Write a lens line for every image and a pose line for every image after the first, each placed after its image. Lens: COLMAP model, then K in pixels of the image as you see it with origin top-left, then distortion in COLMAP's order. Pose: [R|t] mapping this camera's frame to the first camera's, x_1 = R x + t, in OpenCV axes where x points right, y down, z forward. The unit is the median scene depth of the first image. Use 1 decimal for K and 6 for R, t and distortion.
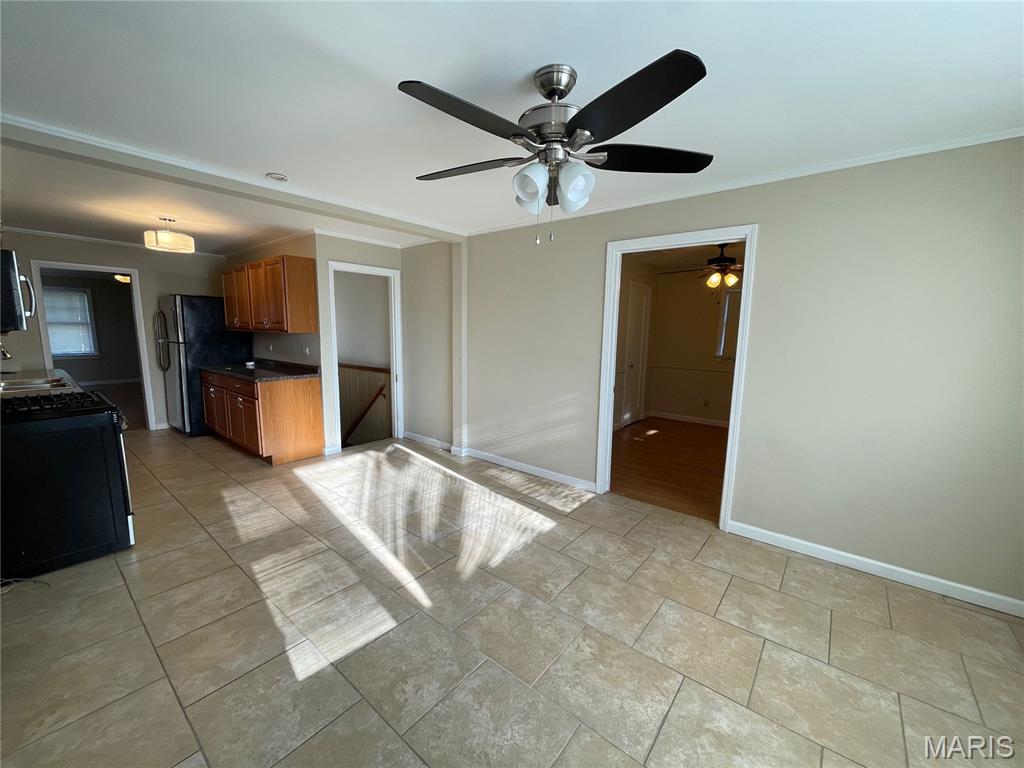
lens RADIAL K [[412.2, 0, 509.7], [0, 412.2, 387.8], [0, 0, 1]] dist [-0.001444, -0.000113]
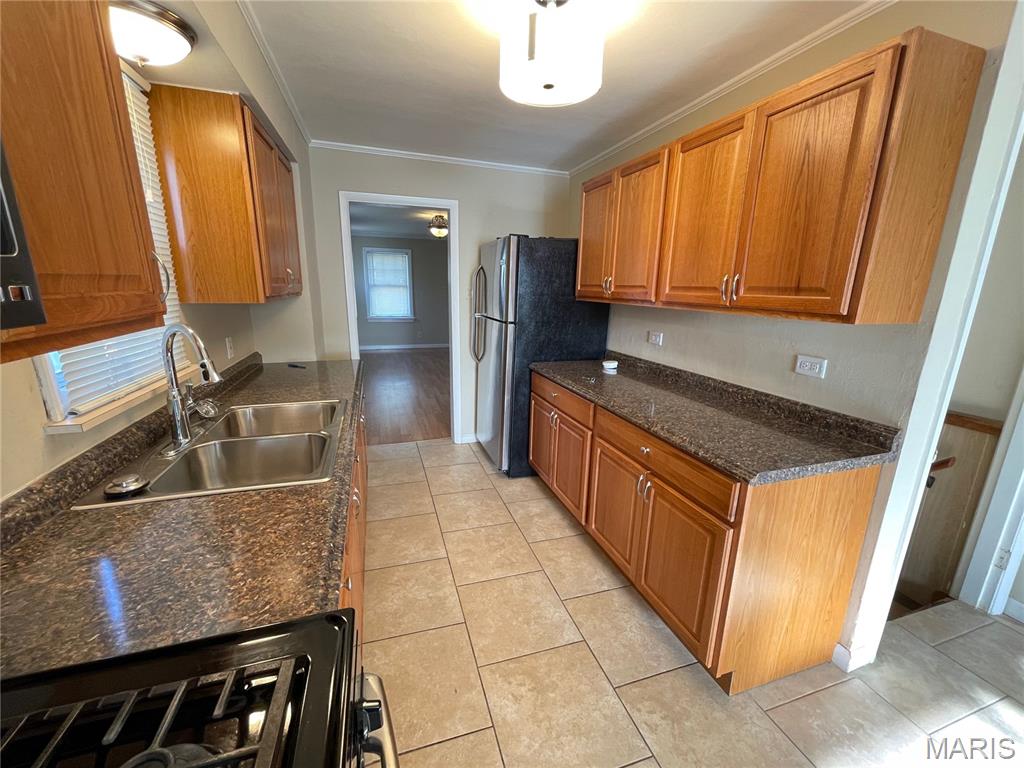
lens RADIAL K [[412.2, 0, 509.7], [0, 412.2, 387.8], [0, 0, 1]] dist [-0.001444, -0.000113]
pose [[0.840702, 0.128556, -0.526017, -0.449217], [-0.082635, 0.990490, 0.110000, -0.075600], [0.535156, -0.049010, 0.843330, 0.475330]]
